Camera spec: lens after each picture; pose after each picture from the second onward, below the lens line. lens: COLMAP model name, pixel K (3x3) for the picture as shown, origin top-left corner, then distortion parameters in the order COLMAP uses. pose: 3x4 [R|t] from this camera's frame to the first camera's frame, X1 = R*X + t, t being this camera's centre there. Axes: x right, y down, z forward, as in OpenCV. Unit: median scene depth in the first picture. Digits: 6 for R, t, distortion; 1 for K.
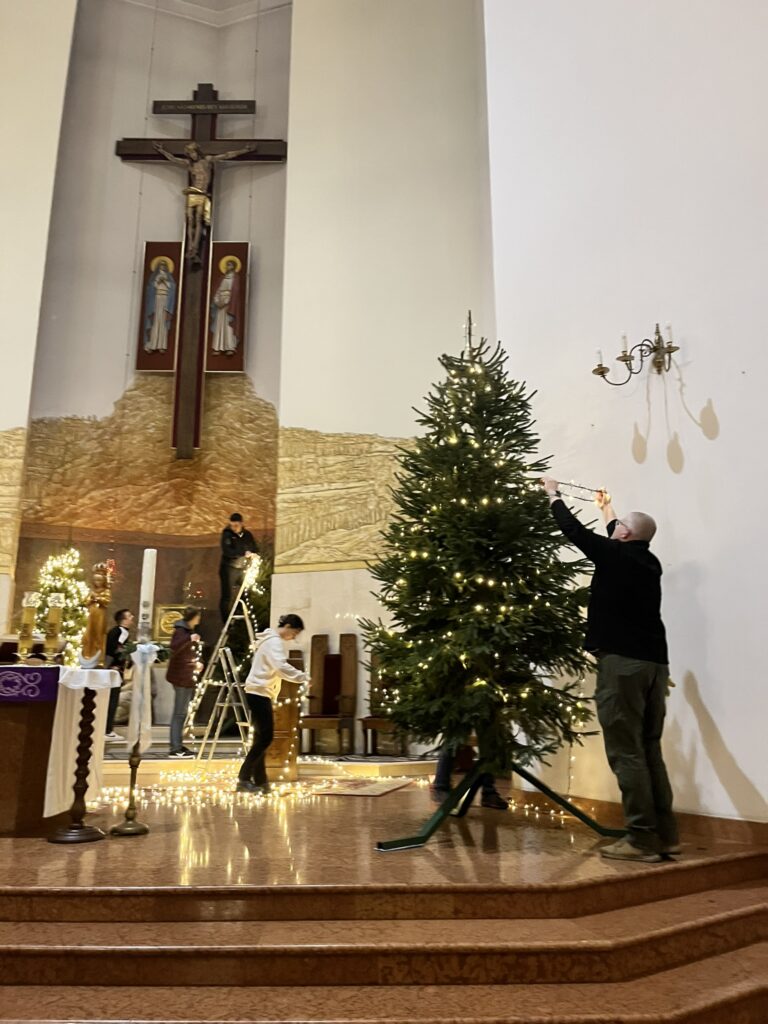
lens RADIAL K [[777.0, 0, 386.5], [0, 777.0, 511.4], [0, 0, 1]] dist [0.041442, -0.077559]
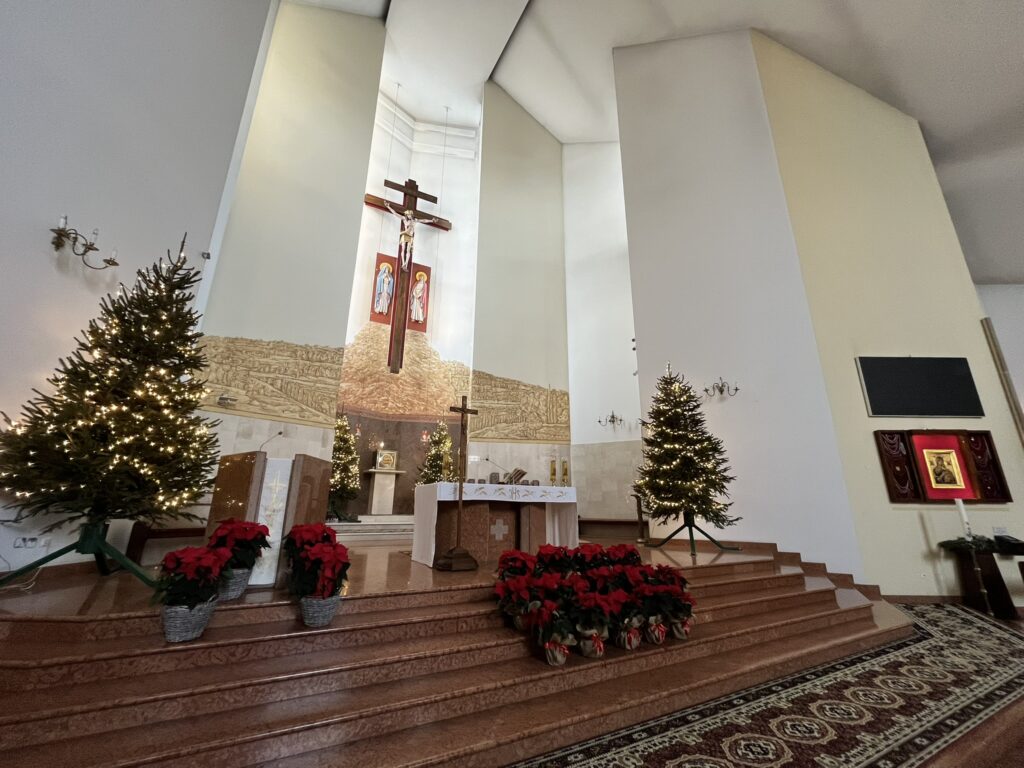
lens RADIAL K [[411.7, 0, 511.8], [0, 411.7, 387.4], [0, 0, 1]] dist [-0.003062, -0.000622]
pose [[0.888730, 0.141101, 0.436176, -0.440350], [-0.123148, 0.989964, -0.069329, 0.000636], [-0.441581, 0.007900, 0.897187, -0.018400]]
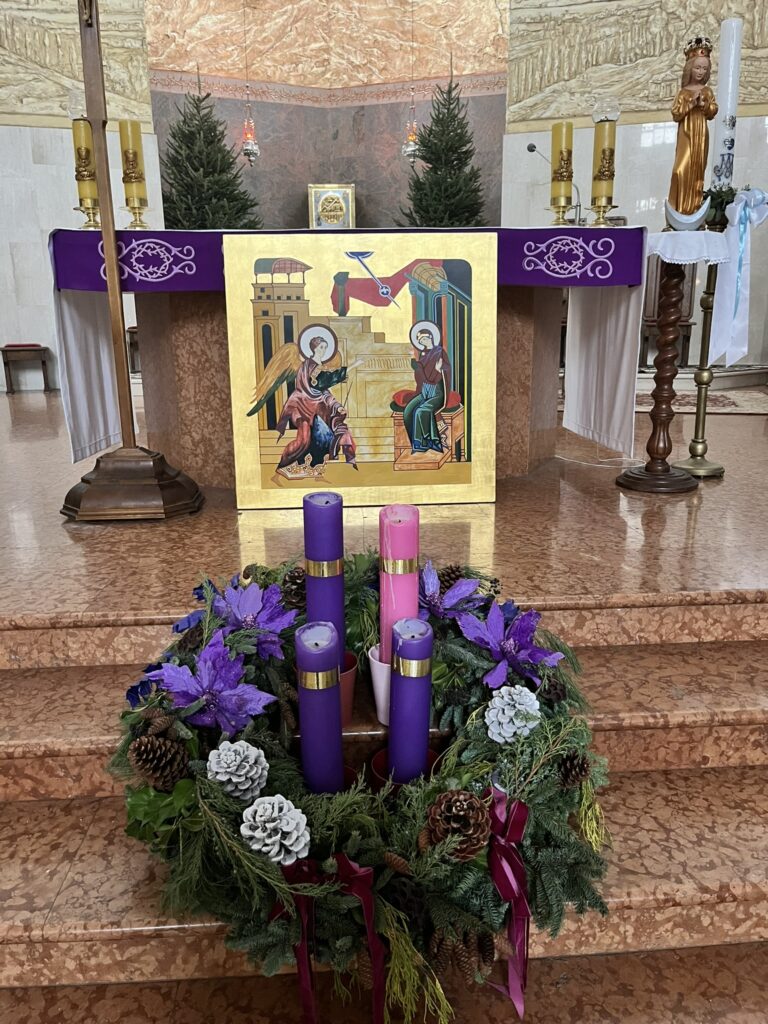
lens RADIAL K [[777.0, 0, 380.6], [0, 777.0, 521.9], [0, 0, 1]] dist [0.041442, -0.077559]
pose [[0.999660, -0.012905, 0.022646, -0.233929], [0.000579, 0.879604, 0.475705, 0.041910], [-0.026059, -0.475531, 0.879313, 0.139876]]
